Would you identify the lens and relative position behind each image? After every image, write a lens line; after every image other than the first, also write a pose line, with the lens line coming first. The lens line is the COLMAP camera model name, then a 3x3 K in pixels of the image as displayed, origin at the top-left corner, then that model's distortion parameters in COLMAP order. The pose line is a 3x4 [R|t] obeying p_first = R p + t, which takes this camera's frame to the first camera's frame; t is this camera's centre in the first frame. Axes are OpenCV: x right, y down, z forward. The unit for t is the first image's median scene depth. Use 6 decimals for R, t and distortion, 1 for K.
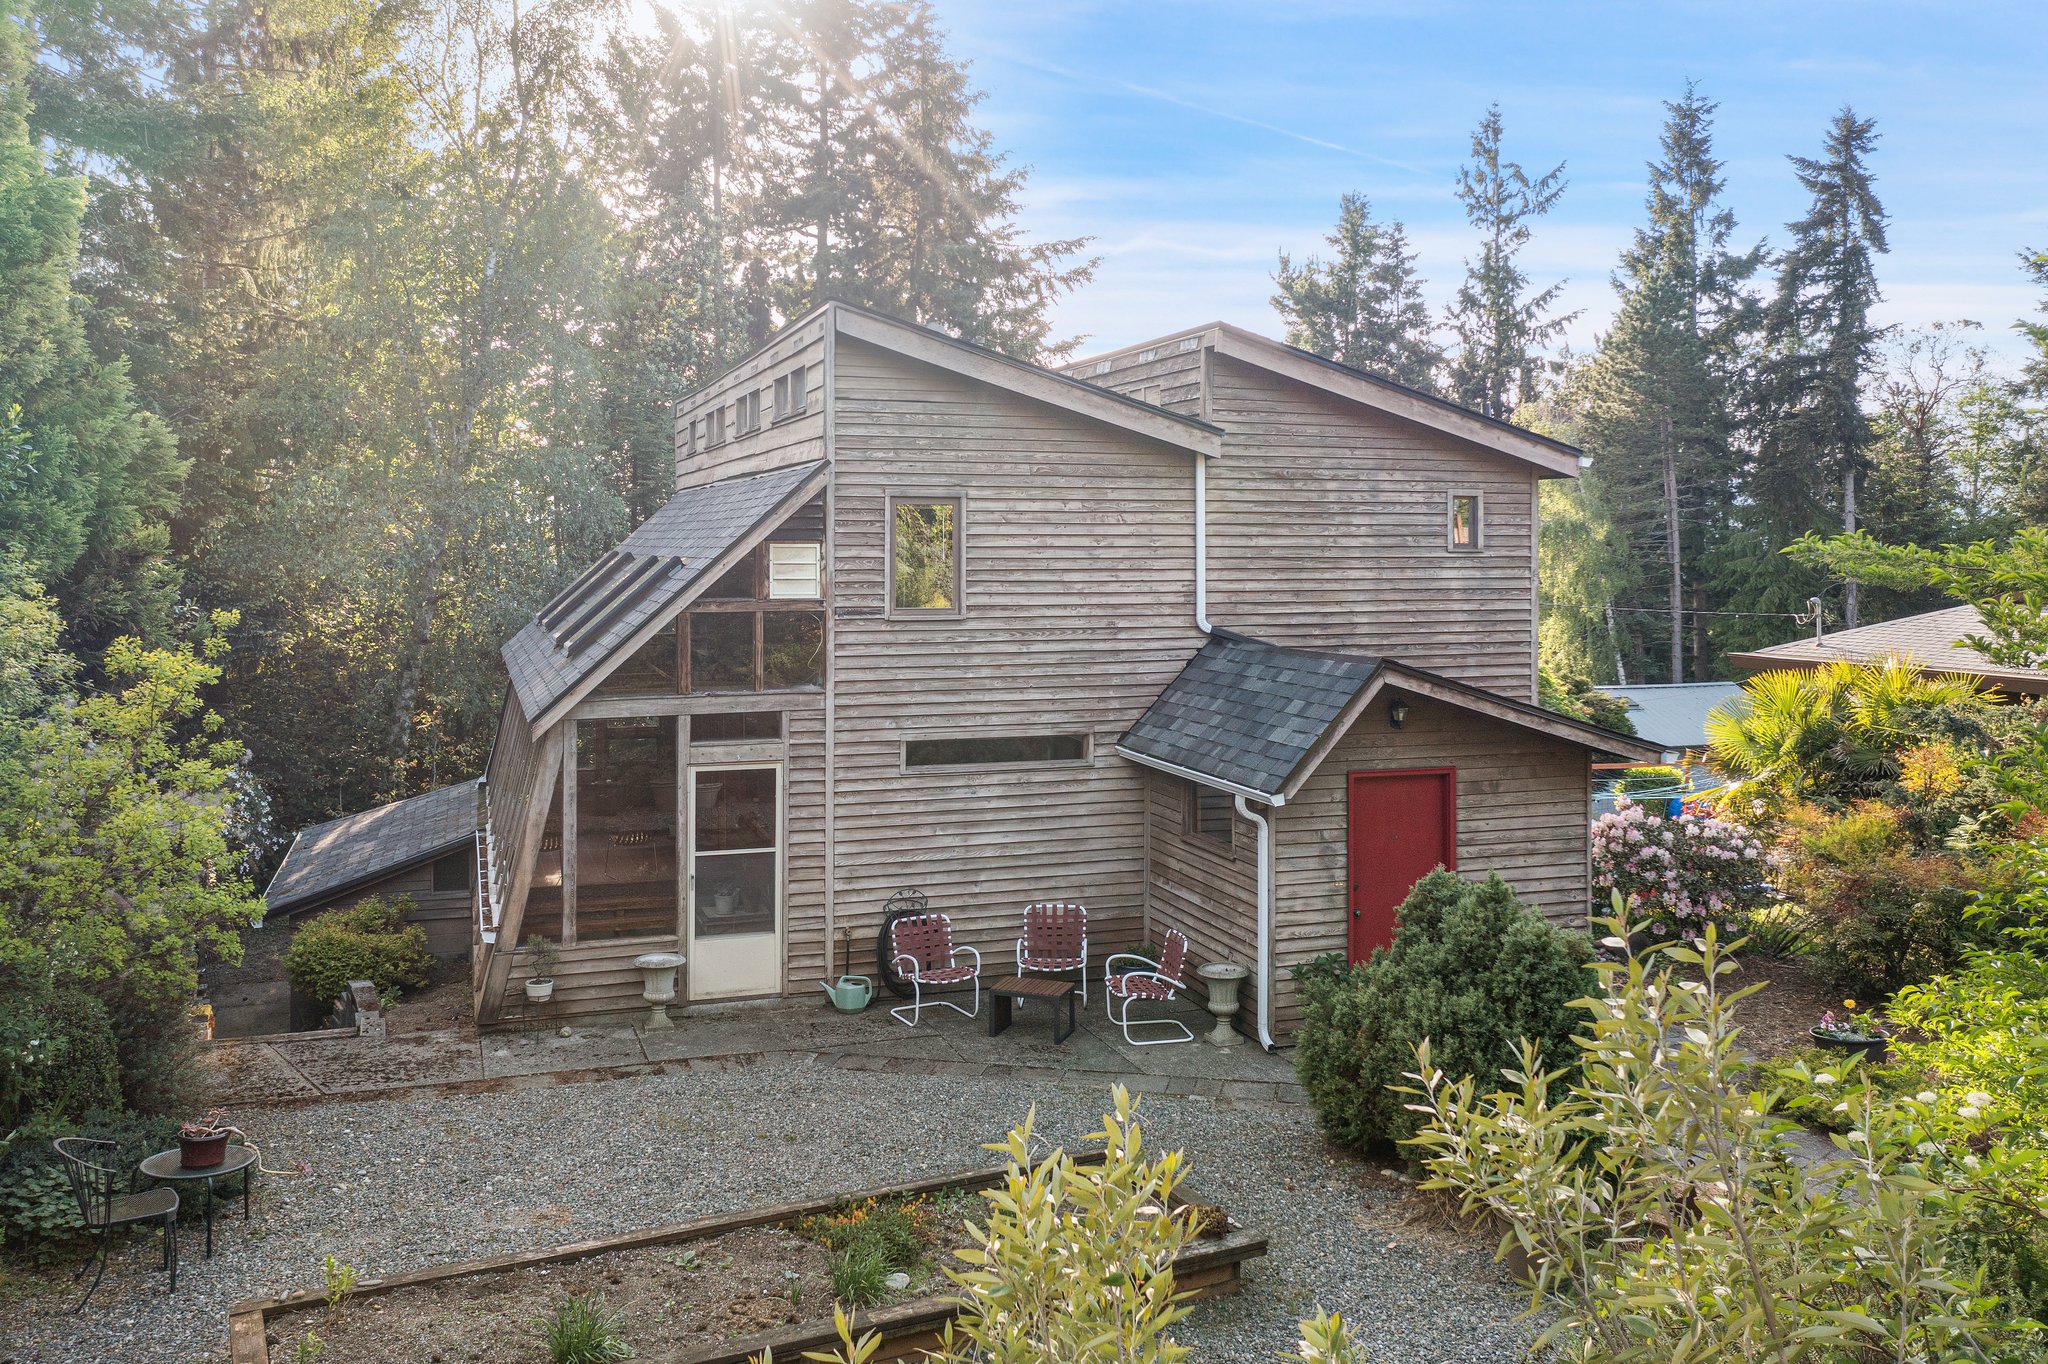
lens RADIAL K [[1707.8, 0, 1090.6], [0, 1707.8, 501.2], [0, 0, 1]] dist [-0.015160, -0.001761]
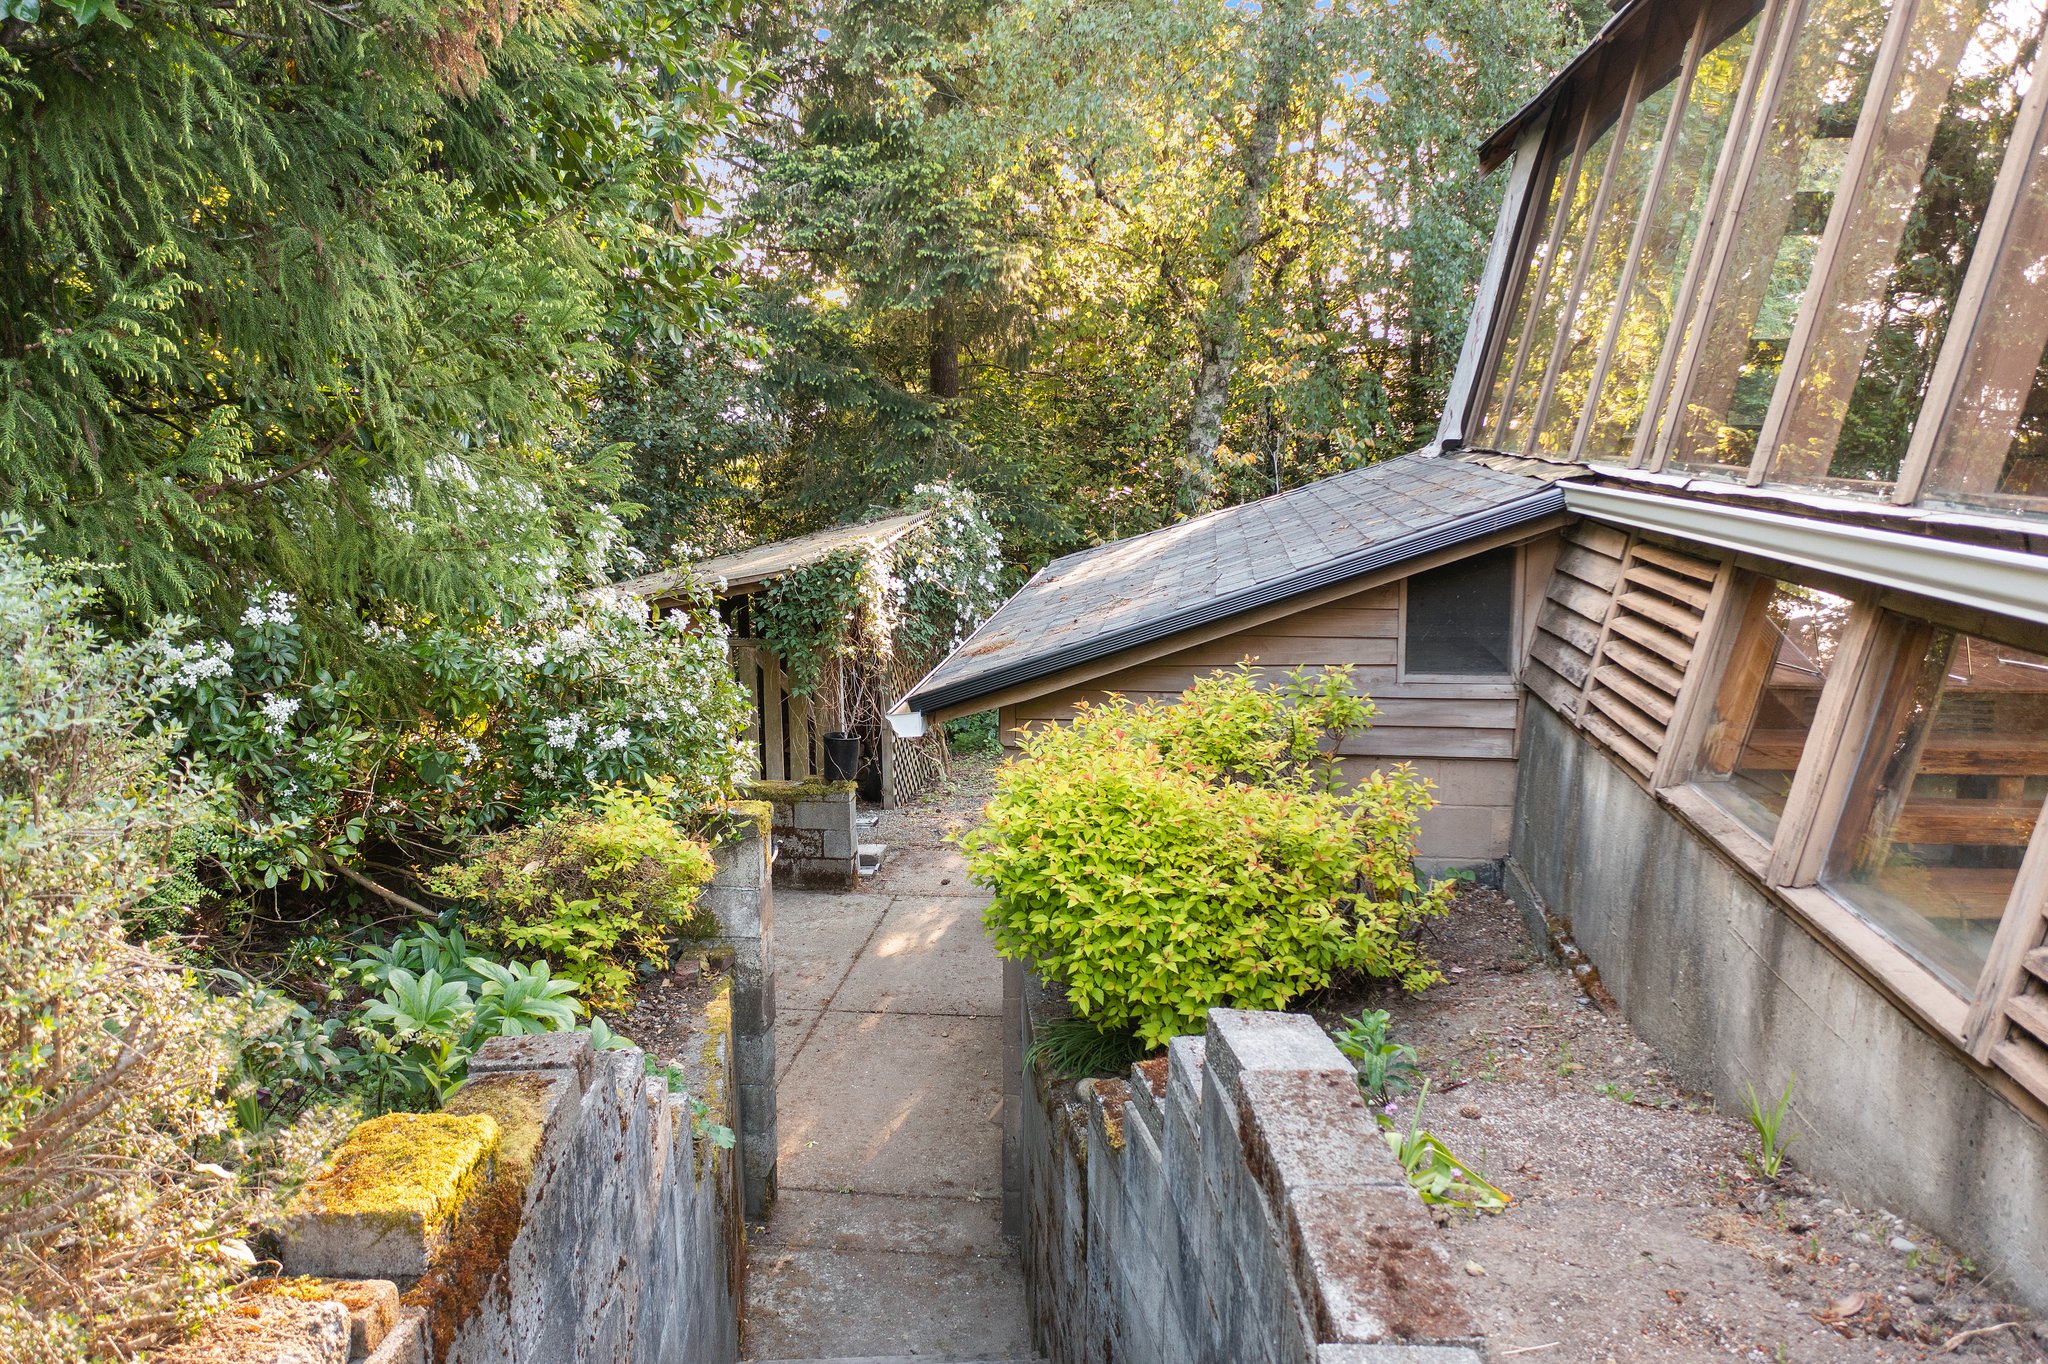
lens RADIAL K [[1639.8, 0, 975.0], [0, 1639.8, 686.1], [0, 0, 1]] dist [-0.018230, -0.009786]
pose [[0.883569, 0.064903, -0.463782, -0.379530], [0.018453, 0.984755, 0.172965, 0.213316], [0.467937, -0.161385, 0.868901, 0.836687]]
